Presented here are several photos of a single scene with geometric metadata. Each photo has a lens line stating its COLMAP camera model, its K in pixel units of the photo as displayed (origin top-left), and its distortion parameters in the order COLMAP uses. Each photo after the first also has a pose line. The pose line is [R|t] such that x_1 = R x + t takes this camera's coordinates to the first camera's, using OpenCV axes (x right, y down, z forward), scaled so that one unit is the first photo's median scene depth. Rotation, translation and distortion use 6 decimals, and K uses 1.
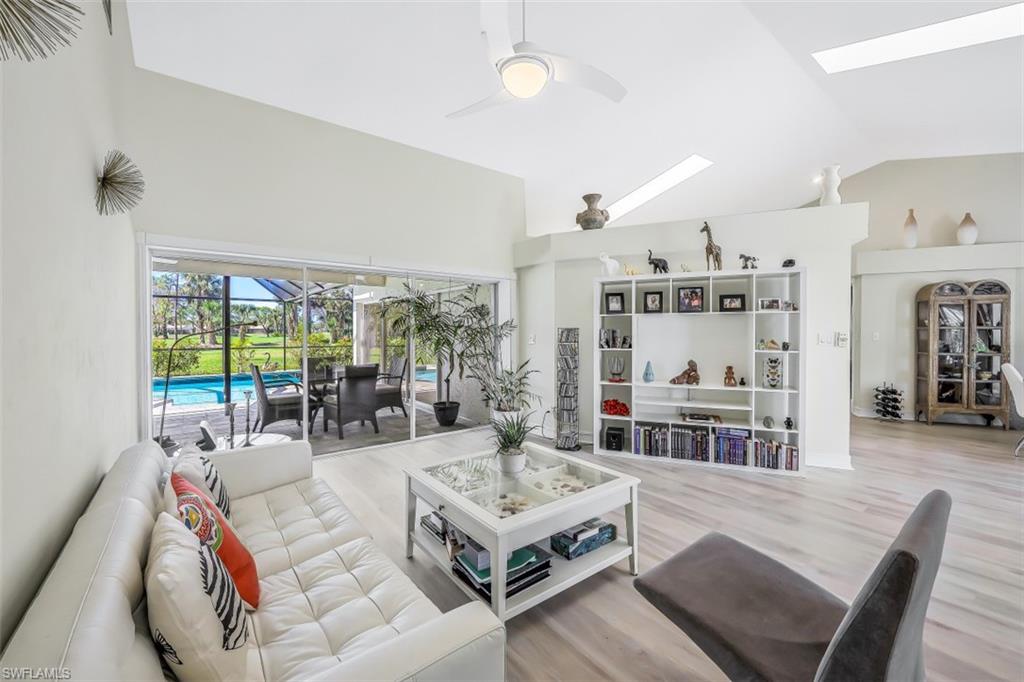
lens RADIAL K [[413.5, 0, 507.1], [0, 413.5, 340.2], [0, 0, 1]] dist [-0.000003, 0.000556]
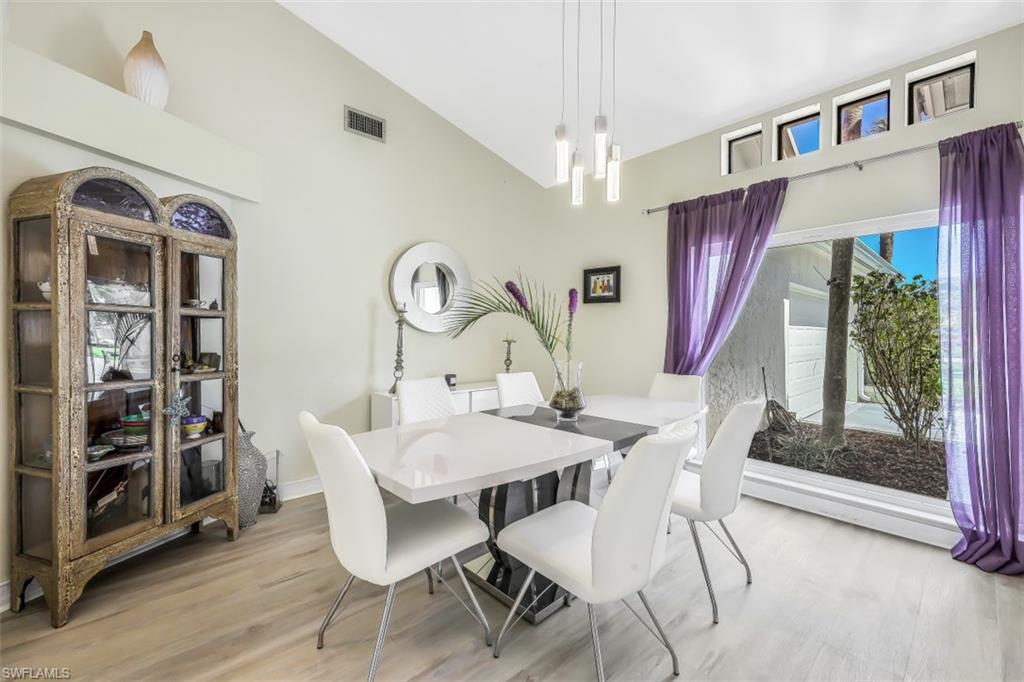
lens RADIAL K [[413.5, 0, 507.6], [0, 413.5, 341.2], [0, 0, 1]] dist [-0.000003, 0.000556]
pose [[-0.061496, -0.002075, 0.998105, 0.699291], [0.015966, 0.999868, 0.003063, 0.001301], [-0.997980, 0.016125, -0.061455, 0.690525]]
